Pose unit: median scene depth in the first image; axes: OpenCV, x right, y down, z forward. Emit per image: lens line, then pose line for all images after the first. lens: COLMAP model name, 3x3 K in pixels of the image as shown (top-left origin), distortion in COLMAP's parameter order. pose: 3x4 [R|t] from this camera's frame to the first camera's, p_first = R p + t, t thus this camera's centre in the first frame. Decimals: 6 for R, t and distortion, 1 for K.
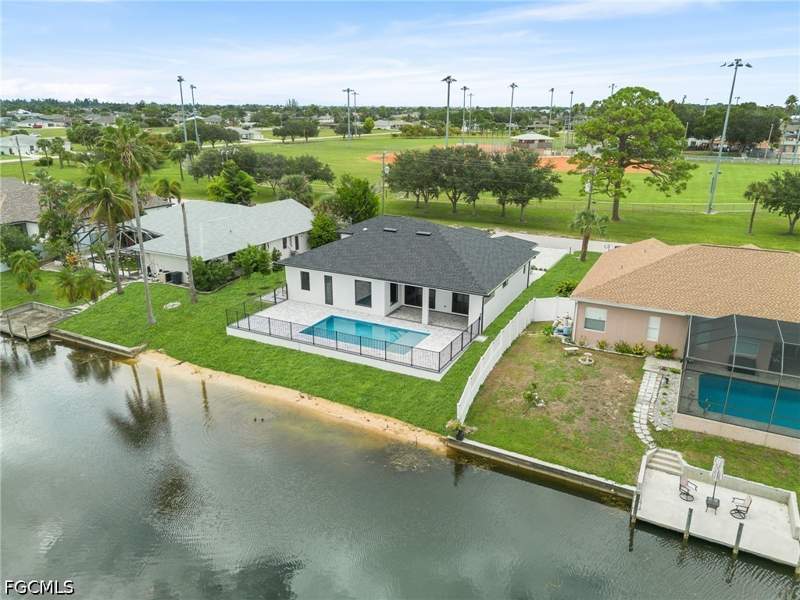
lens RADIAL K [[561.8, 0, 399.7], [0, 561.8, 269.5], [0, 0, 1]] dist [0.093726, 0.000765]
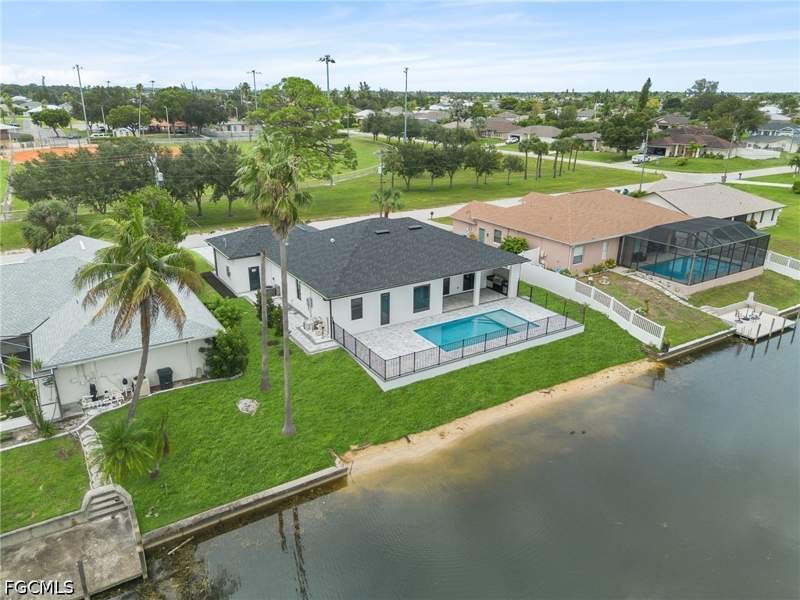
lens RADIAL K [[565.2, 0, 400.0], [0, 565.2, 300.0], [0, 0, 1]] dist [0.068287, -0.001888]
pose [[0.501260, -0.286614, 0.816450, -0.903984], [0.222985, 0.954468, 0.198163, -0.157488], [-0.836072, 0.082725, 0.542347, 0.556475]]
